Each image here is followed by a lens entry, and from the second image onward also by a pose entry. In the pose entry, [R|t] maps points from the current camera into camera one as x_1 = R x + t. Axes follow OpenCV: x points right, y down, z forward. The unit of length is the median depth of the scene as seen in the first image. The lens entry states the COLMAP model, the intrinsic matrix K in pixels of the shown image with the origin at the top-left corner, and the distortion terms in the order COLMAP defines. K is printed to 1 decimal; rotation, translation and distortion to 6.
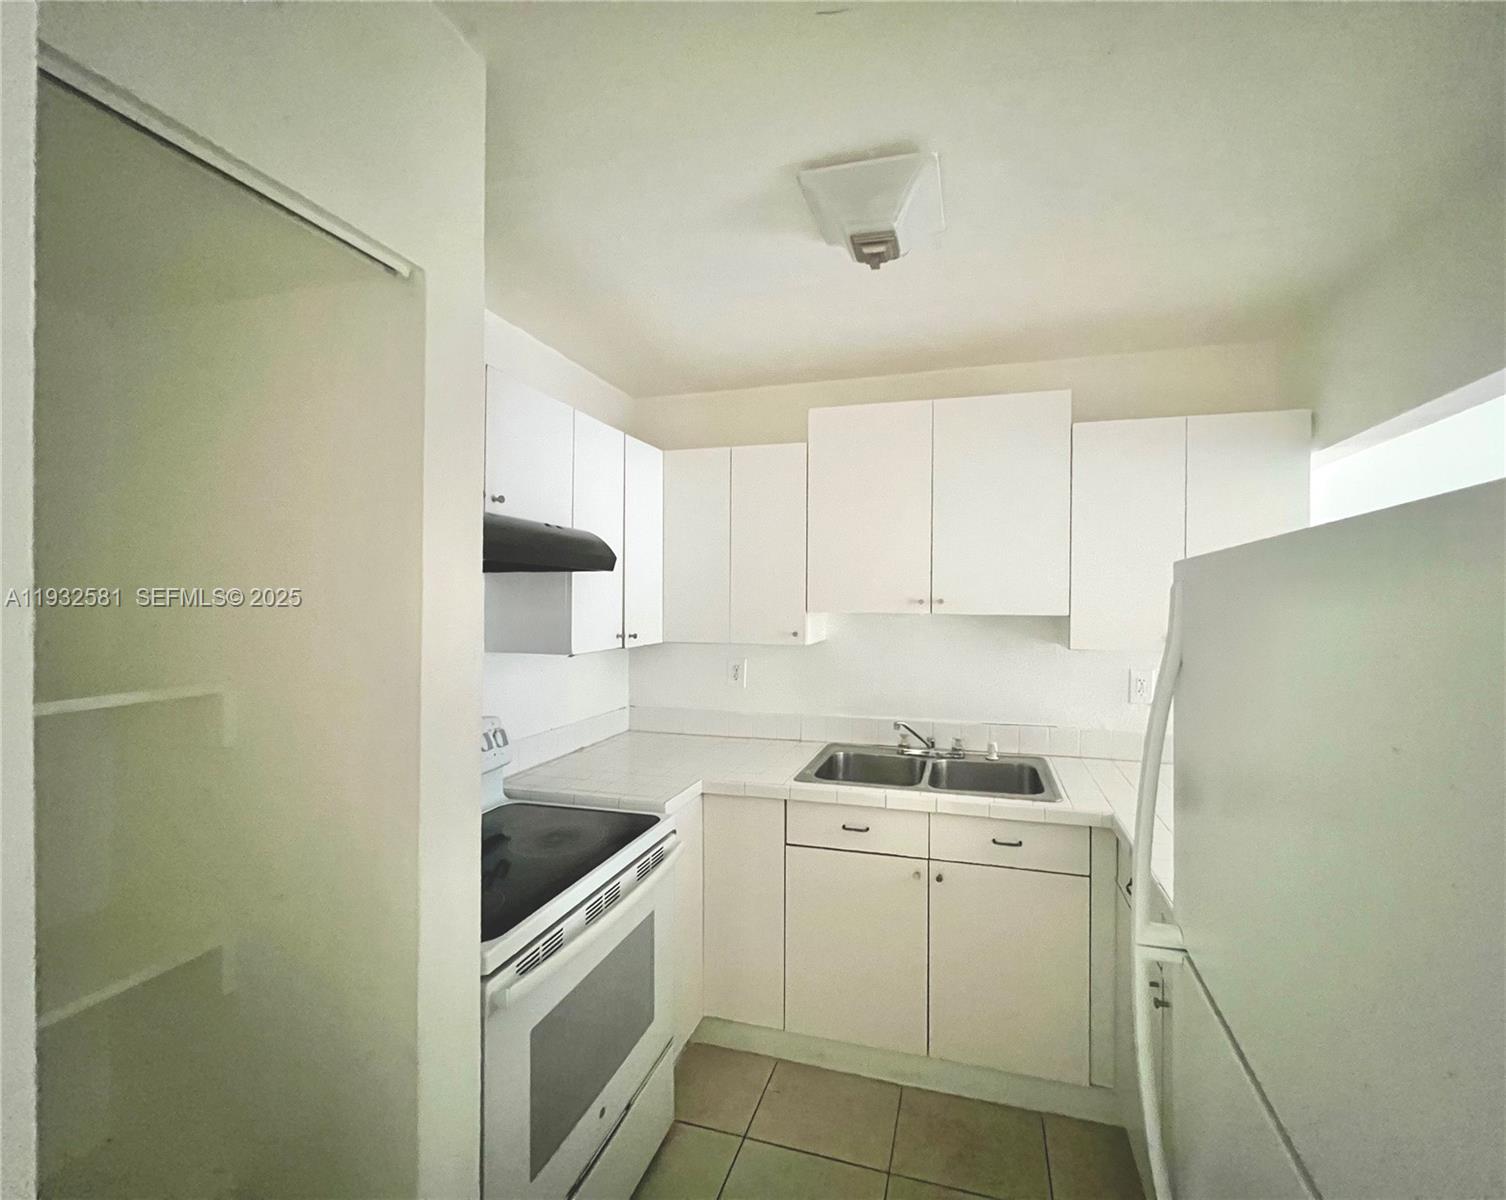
lens RADIAL K [[646.4, 0, 794.6], [0, 646.4, 605.1], [0, 0, 1]] dist [-0.000683, -0.000002]
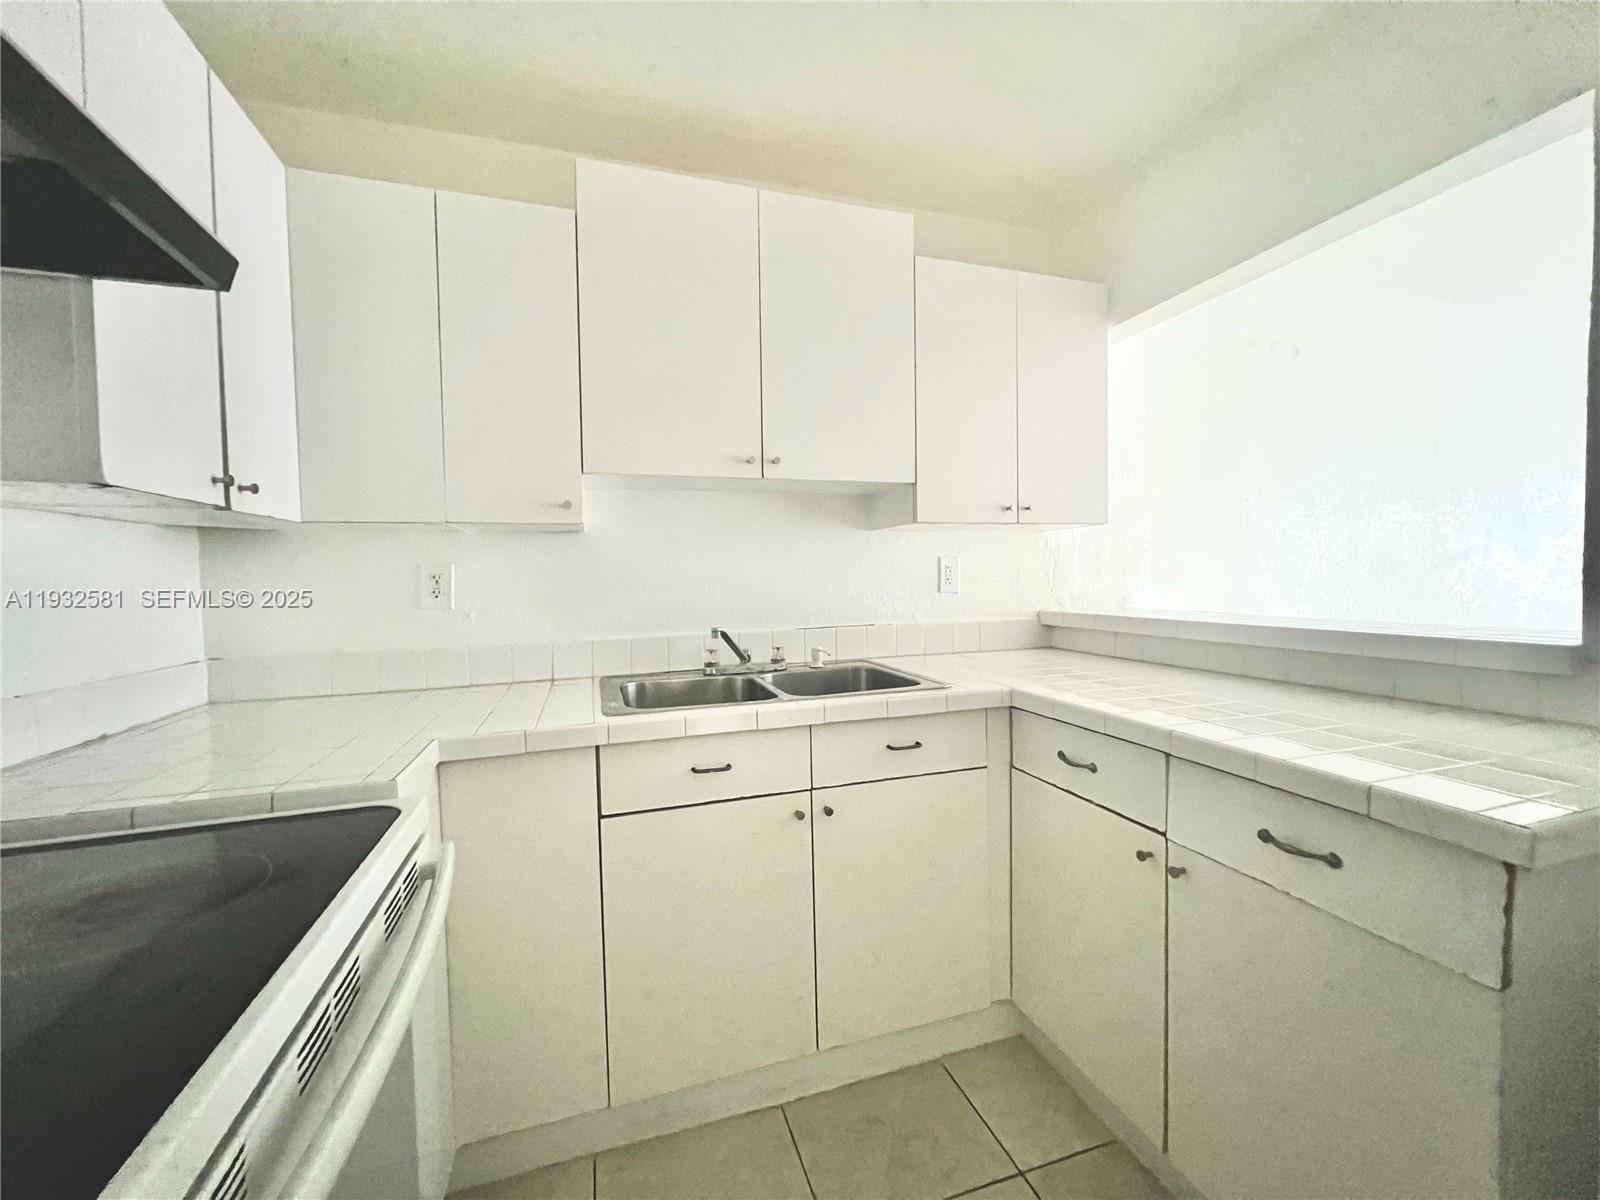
lens RADIAL K [[644.0, 0, 800.0], [0, 644.0, 600.0], [0, 0, 1]] dist [-0.000963, 0.000520]
pose [[0.836511, -0.042107, 0.546330, -0.193504], [0.027351, 0.999009, 0.035118, 0.149152], [-0.547267, -0.014434, 0.836833, 0.391127]]
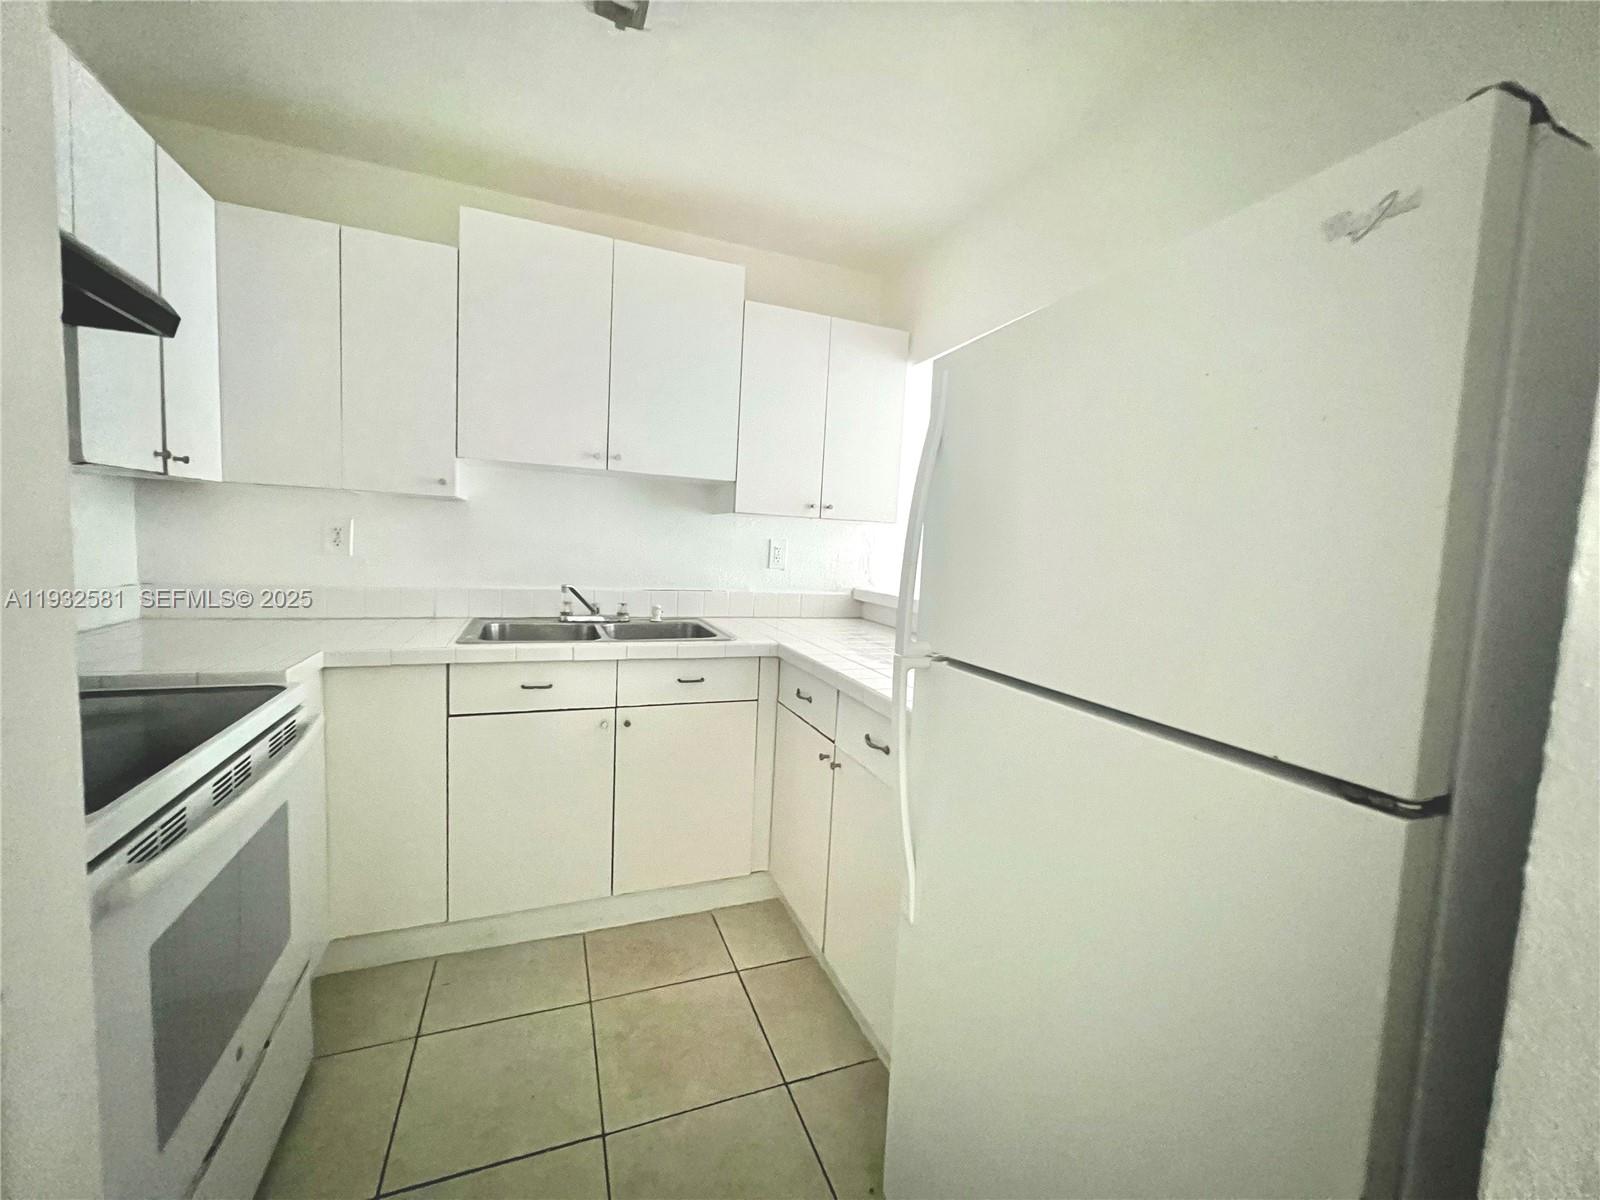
lens RADIAL K [[644.0, 0, 800.0], [0, 644.0, 600.0], [0, 0, 1]] dist [-0.000963, 0.000520]
pose [[0.796923, -0.019577, 0.603764, -0.163465], [-0.041332, 0.995365, 0.086829, 0.127064], [-0.602665, -0.094150, 0.792421, 0.050434]]
